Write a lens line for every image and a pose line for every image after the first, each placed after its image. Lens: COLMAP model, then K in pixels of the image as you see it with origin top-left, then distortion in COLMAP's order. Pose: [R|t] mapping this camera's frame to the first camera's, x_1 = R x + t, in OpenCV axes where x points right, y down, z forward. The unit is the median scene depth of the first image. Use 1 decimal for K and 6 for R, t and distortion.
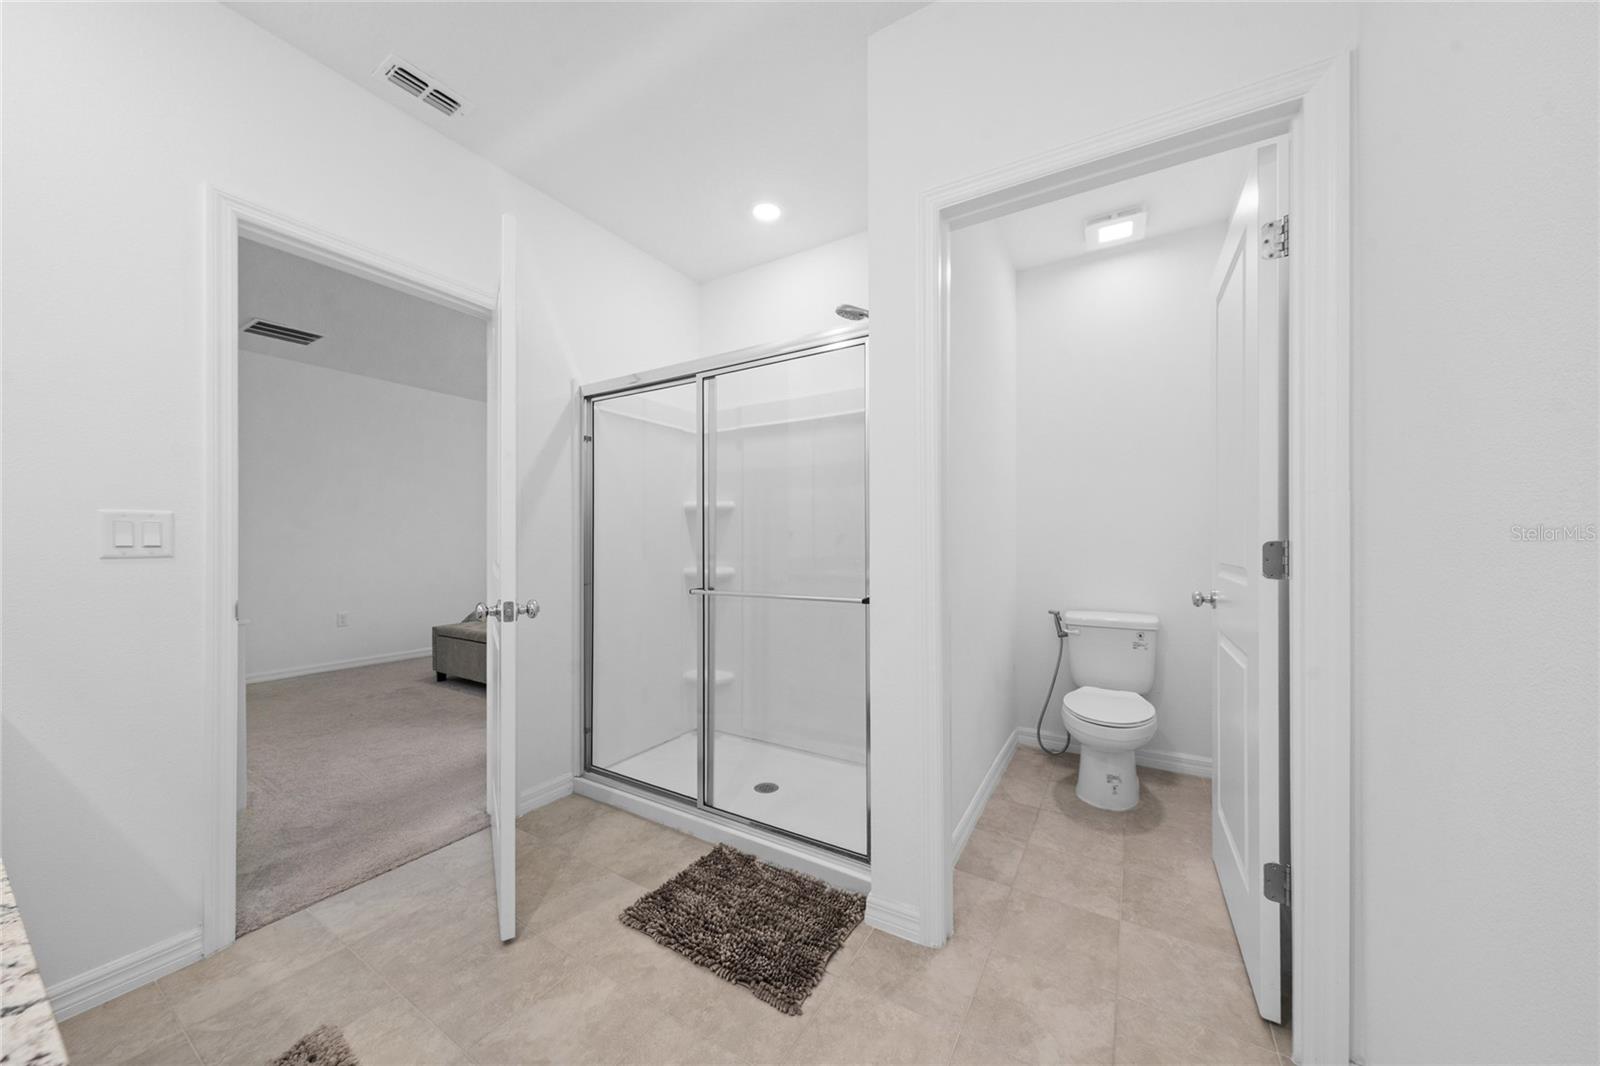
lens RADIAL K [[551.2, 0, 796.4], [0, 551.2, 545.0], [0, 0, 1]] dist [0.004194, -0.000035]
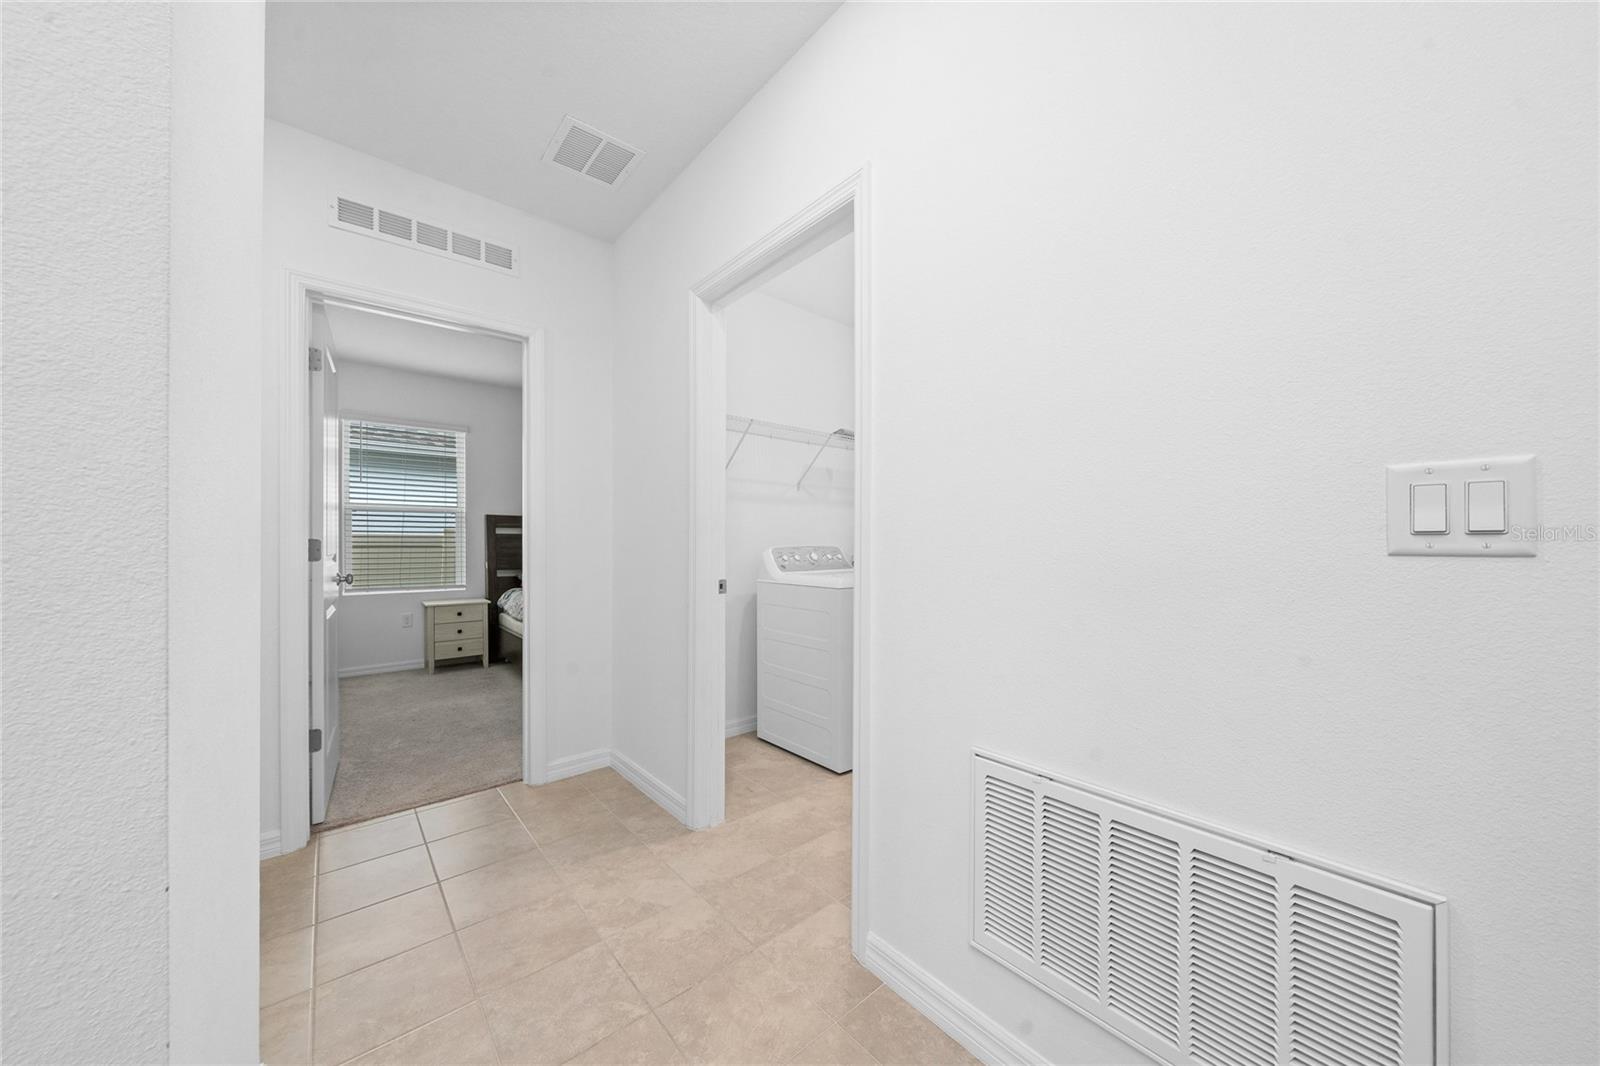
lens RADIAL K [[551.2, 0, 787.6], [0, 551.2, 533.8], [0, 0, 1]] dist [0.004194, -0.000035]
pose [[-0.323099, -0.000324, -0.946365, -0.528690], [0.002673, 0.999996, -0.001255, 0.002583], [0.946361, -0.002935, -0.323097, 0.598515]]
